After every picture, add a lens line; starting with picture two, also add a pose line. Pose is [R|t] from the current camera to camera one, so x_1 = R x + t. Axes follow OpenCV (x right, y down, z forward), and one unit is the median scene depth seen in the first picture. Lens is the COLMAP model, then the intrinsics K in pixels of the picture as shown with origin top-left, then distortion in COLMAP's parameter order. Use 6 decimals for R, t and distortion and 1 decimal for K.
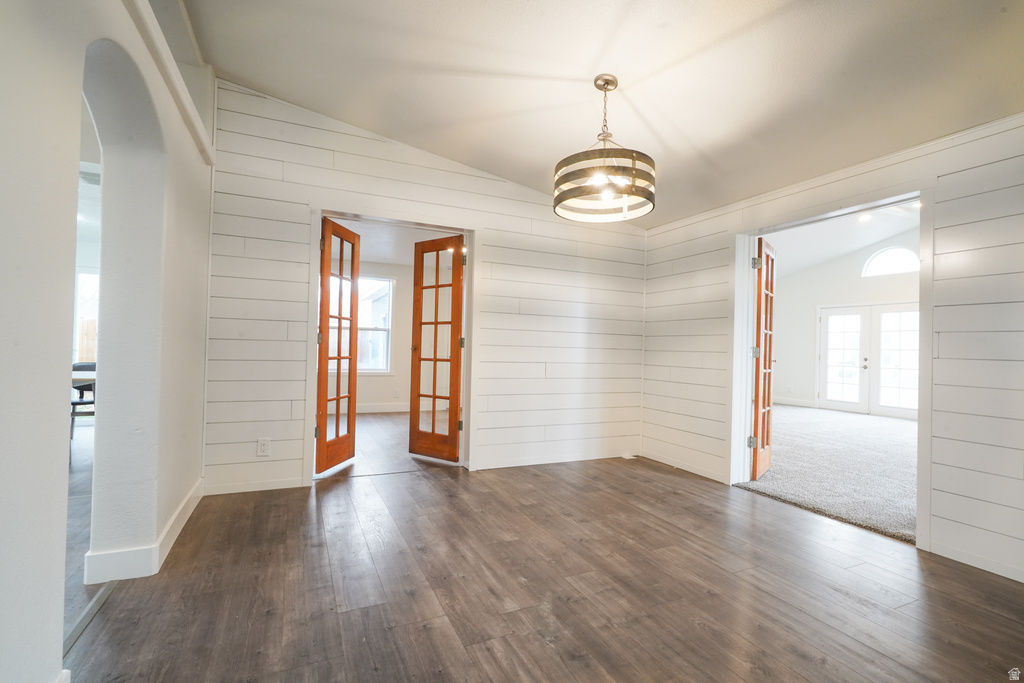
lens RADIAL K [[461.2, 0, 512.0], [0, 461.2, 341.5], [0, 0, 1]] dist [-0.001330, -0.000058]
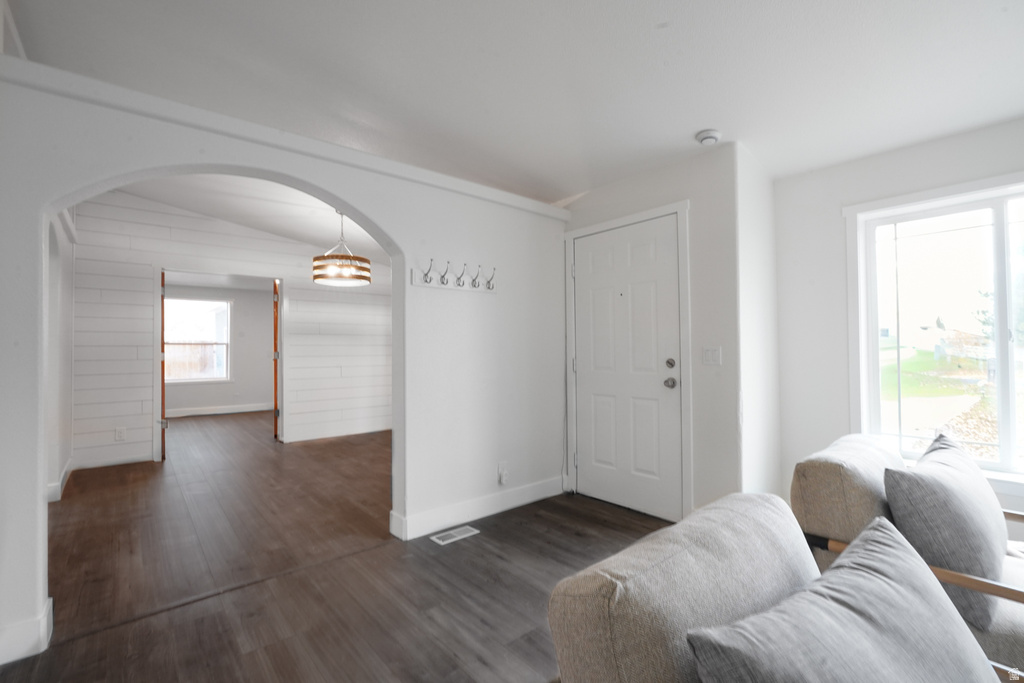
lens RADIAL K [[461.2, 0, 512.0], [0, 461.2, 341.5], [0, 0, 1]] dist [-0.001330, -0.000058]
pose [[0.964639, -0.029212, 0.261949, 0.322864], [0.029685, 0.999557, 0.002150, -0.032911], [-0.261896, 0.005702, 0.965079, -0.838148]]
